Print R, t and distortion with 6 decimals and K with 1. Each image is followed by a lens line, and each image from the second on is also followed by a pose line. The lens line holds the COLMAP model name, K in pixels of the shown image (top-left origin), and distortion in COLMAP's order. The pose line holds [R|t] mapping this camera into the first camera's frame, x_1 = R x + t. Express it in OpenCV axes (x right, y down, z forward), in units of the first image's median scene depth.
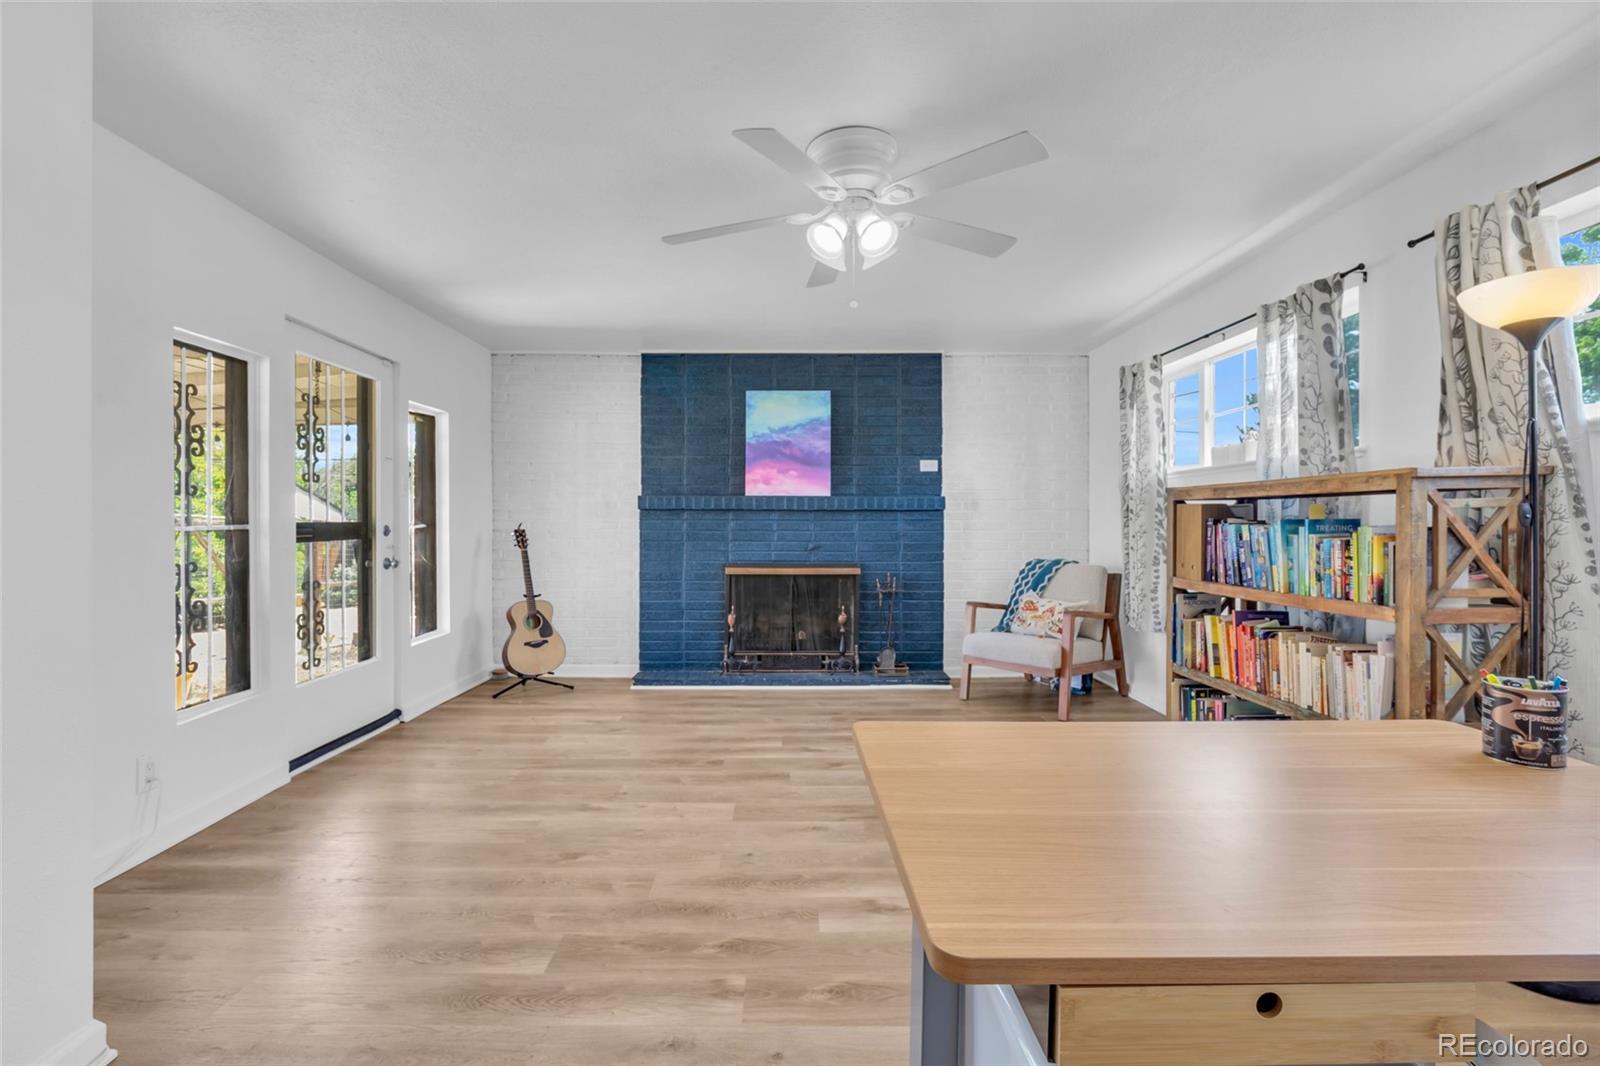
lens RADIAL K [[696.3, 0, 796.5], [0, 696.3, 529.2], [0, 0, 1]] dist [-0.007217, 0.002069]
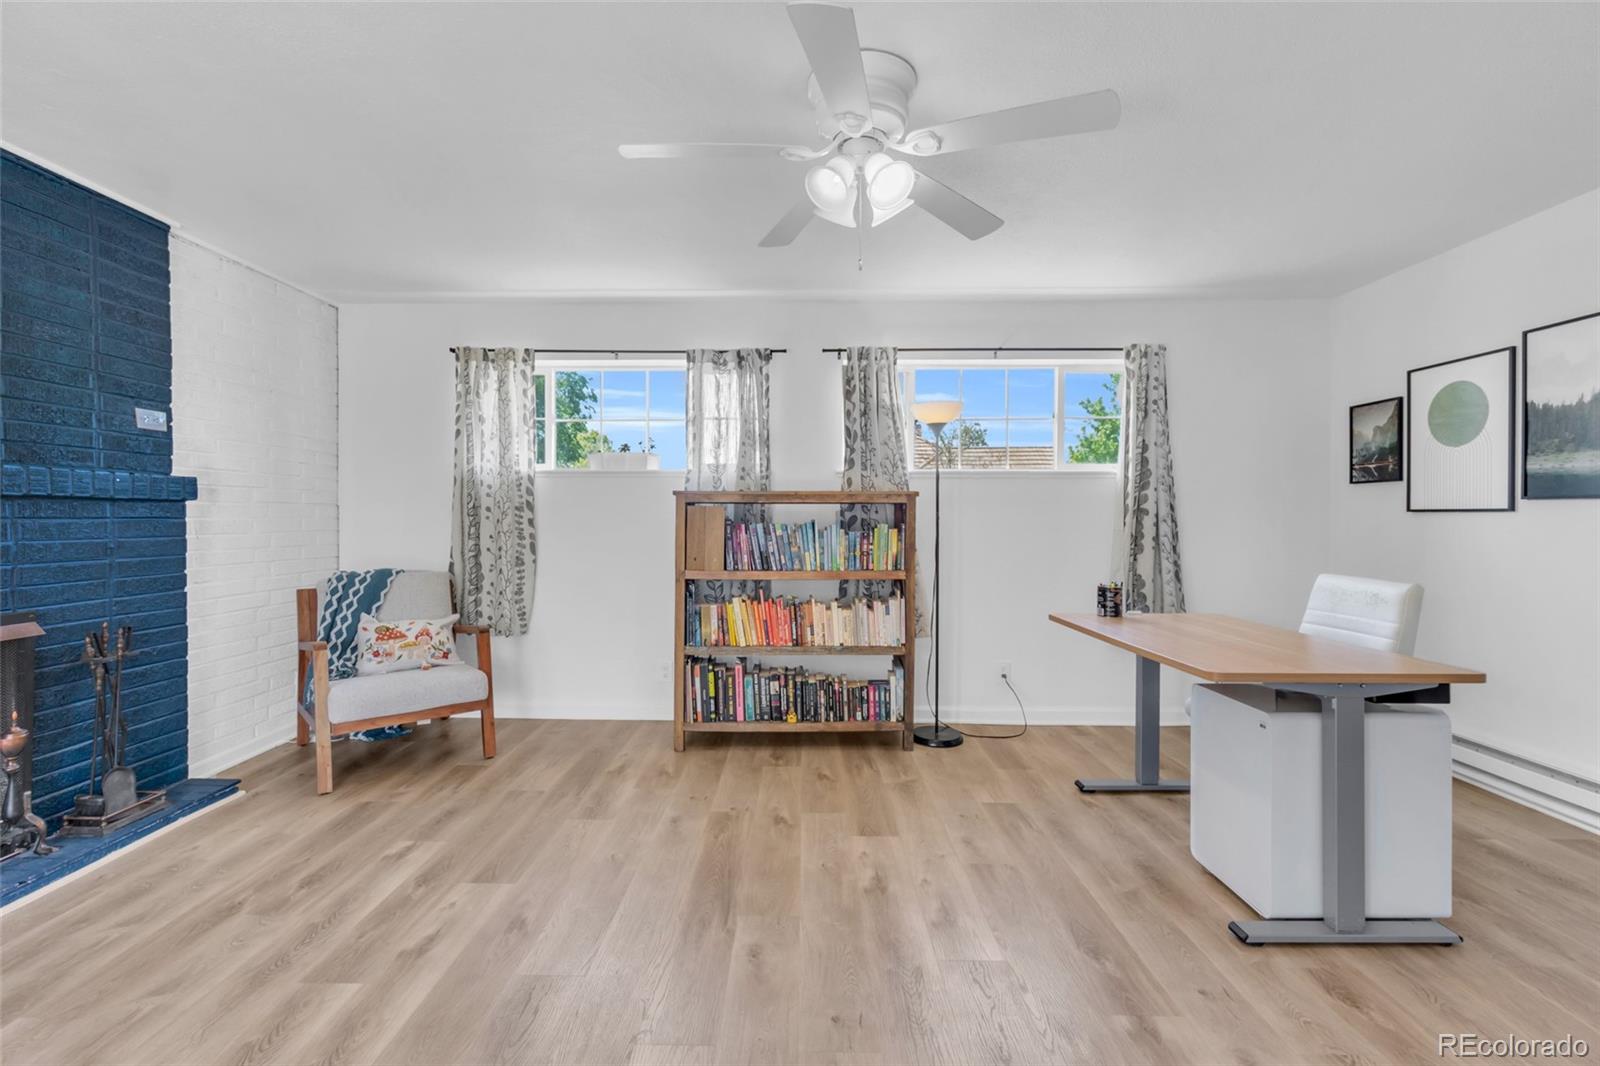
lens RADIAL K [[688.1, 0, 792.9], [0, 688.1, 522.7], [0, 0, 1]] dist [-0.012993, 0.003857]
pose [[0.027290, -0.004710, 0.999616, -0.345754], [0.009209, 0.999948, 0.004460, -0.006996], [-0.999585, 0.009084, 0.027332, 0.485064]]
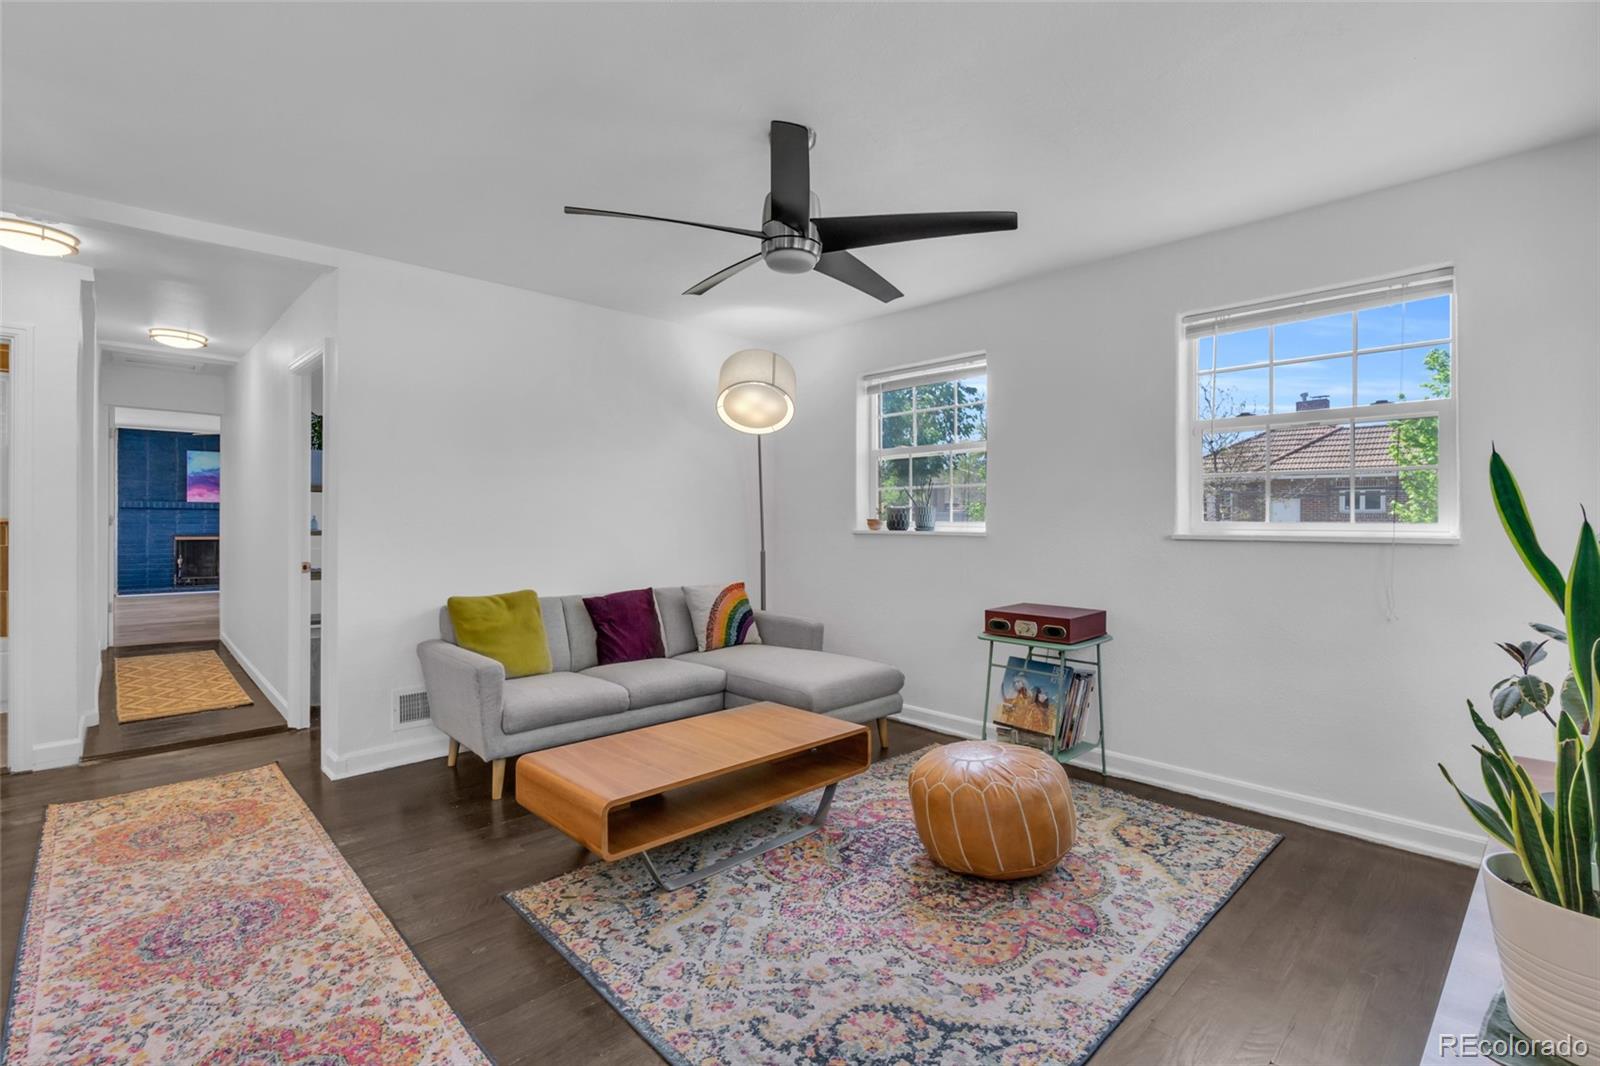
lens RADIAL K [[742.1, 0, 795.8], [0, 742.1, 524.5], [0, 0, 1]] dist [-0.010028, 0.000215]
pose [[0.732040, 0.000374, 0.681262, -0.242392], [-0.001949, 0.999997, 0.001545, 0.012261], [-0.681259, -0.002459, 0.732038, -1.838191]]
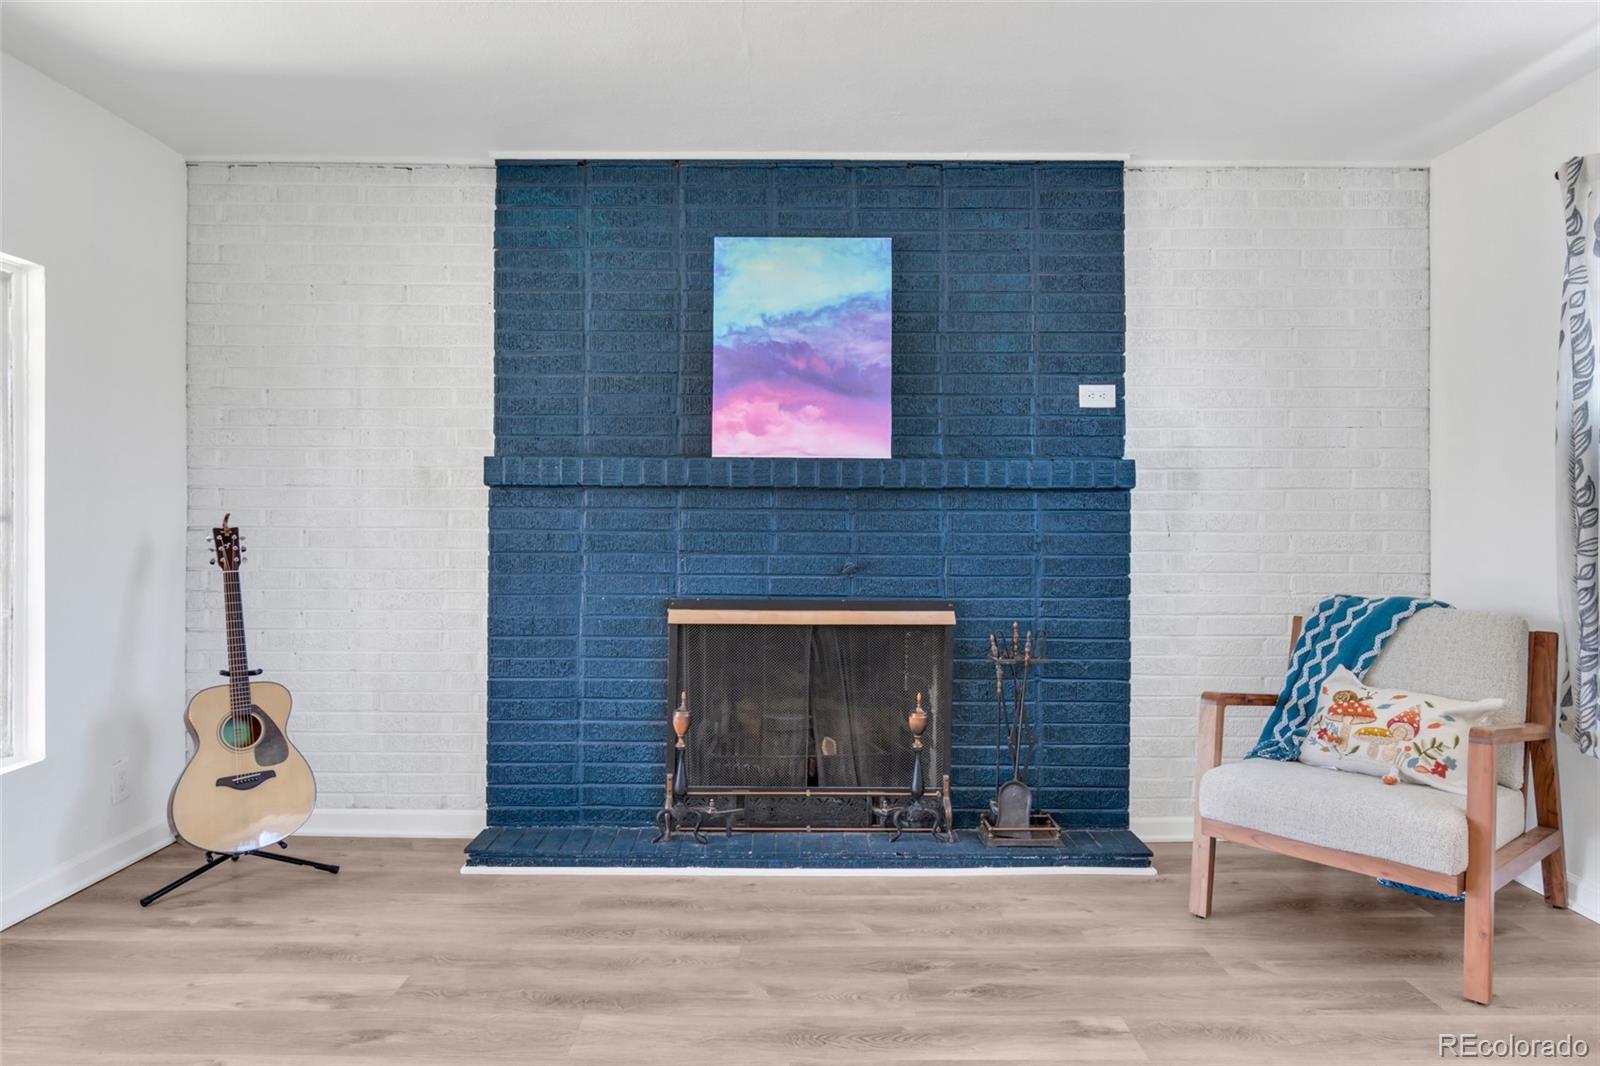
lens RADIAL K [[987.9, 0, 800.9], [0, 987.9, 512.4], [0, 0, 1]] dist [-0.001688, 0.001184]
pose [[0.999984, 0.003025, -0.004830, -0.009315], [-0.003073, 0.999946, -0.009974, -0.004154], [0.004800, 0.009989, 0.999939, 0.329973]]
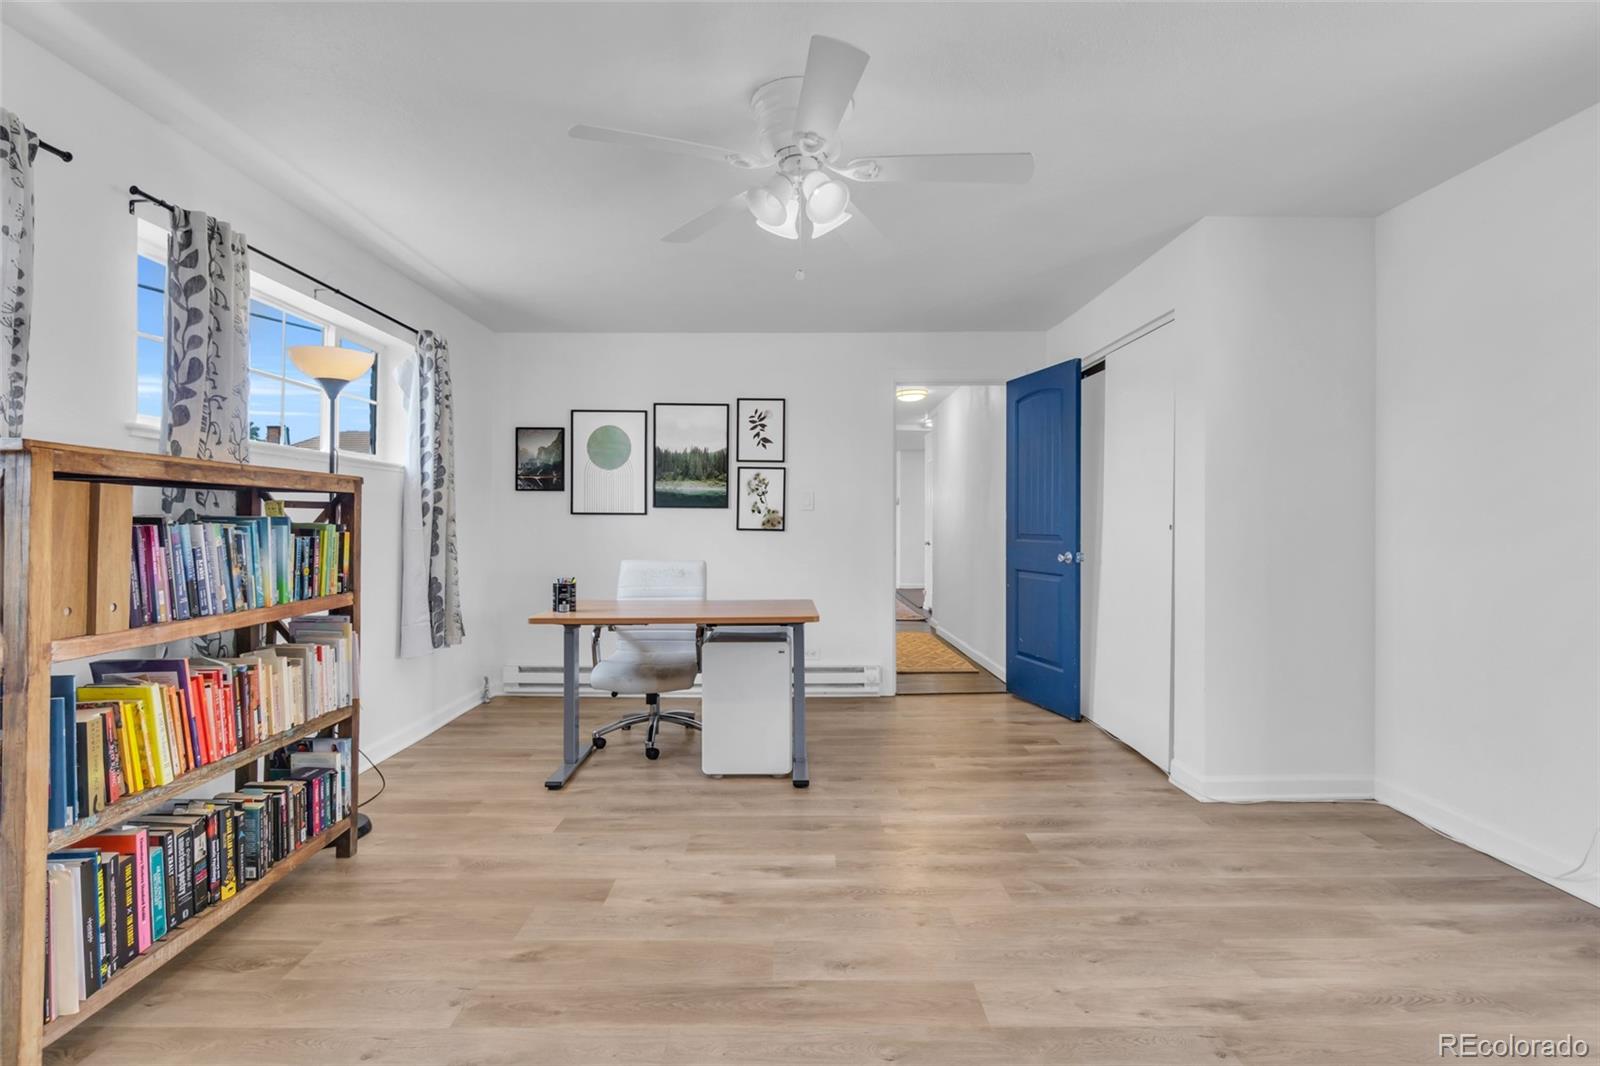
lens RADIAL K [[742.1, 0, 803.4], [0, 742.1, 539.2], [0, 0, 1]] dist [-0.010028, 0.000215]
pose [[-0.999953, -0.003121, 0.009199, 0.031875], [-0.002830, 0.999498, 0.031566, -0.008031], [-0.009293, 0.031538, -0.999459, 0.889600]]
